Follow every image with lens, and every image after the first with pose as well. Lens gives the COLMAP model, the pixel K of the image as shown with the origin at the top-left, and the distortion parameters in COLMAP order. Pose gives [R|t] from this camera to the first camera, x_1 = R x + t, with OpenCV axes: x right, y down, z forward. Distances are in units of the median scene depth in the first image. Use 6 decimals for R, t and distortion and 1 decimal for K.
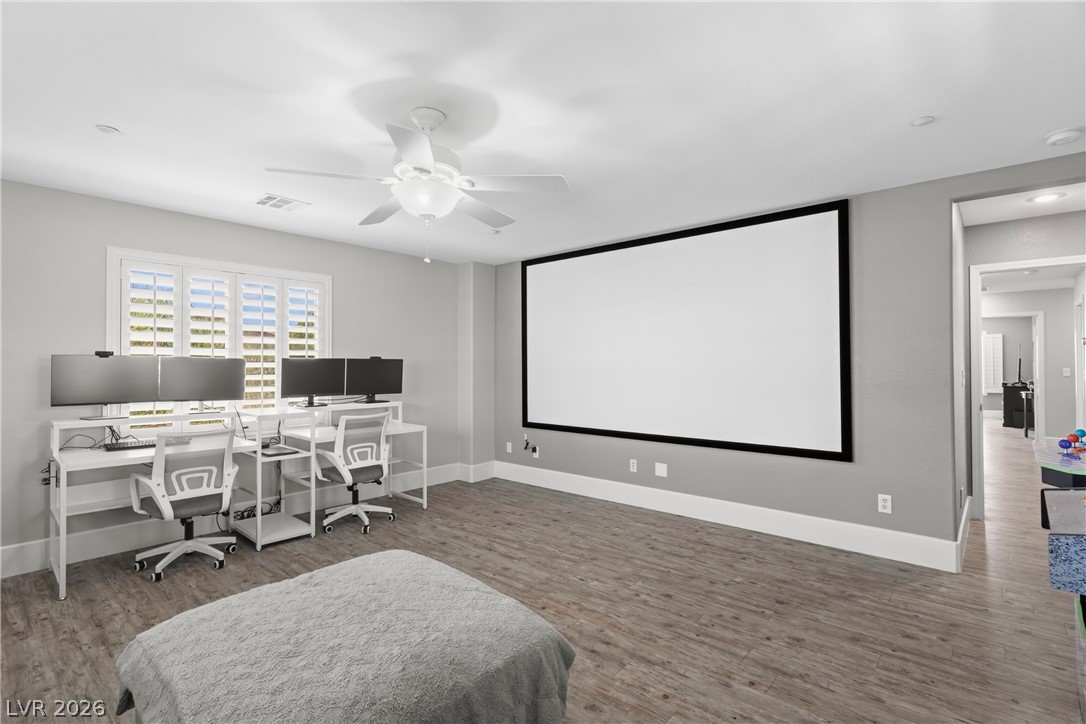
lens RADIAL K [[510.4, 0, 544.8], [0, 510.4, 361.7], [0, 0, 1]] dist [0.003015, -0.000282]
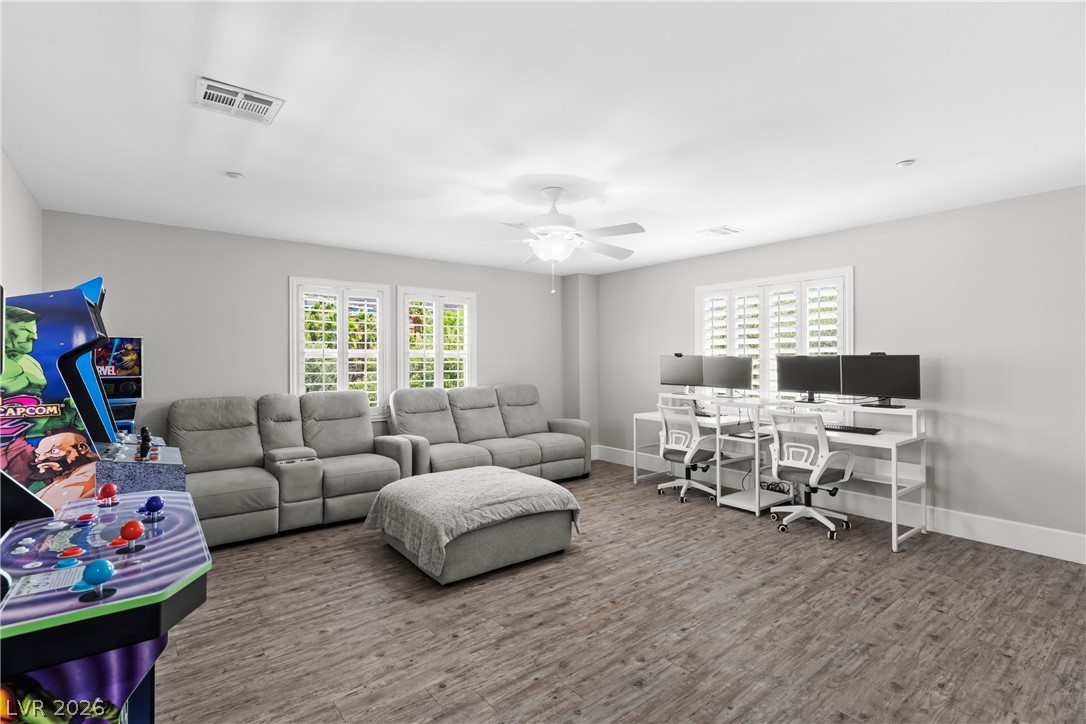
lens RADIAL K [[510.4, 0, 544.4], [0, 510.4, 359.9], [0, 0, 1]] dist [0.003015, -0.000282]
pose [[-0.173879, 0.002646, -0.984763, 0.757572], [0.008738, 0.999961, 0.001144, -0.004083], [0.984728, -0.008406, -0.173896, 0.770453]]
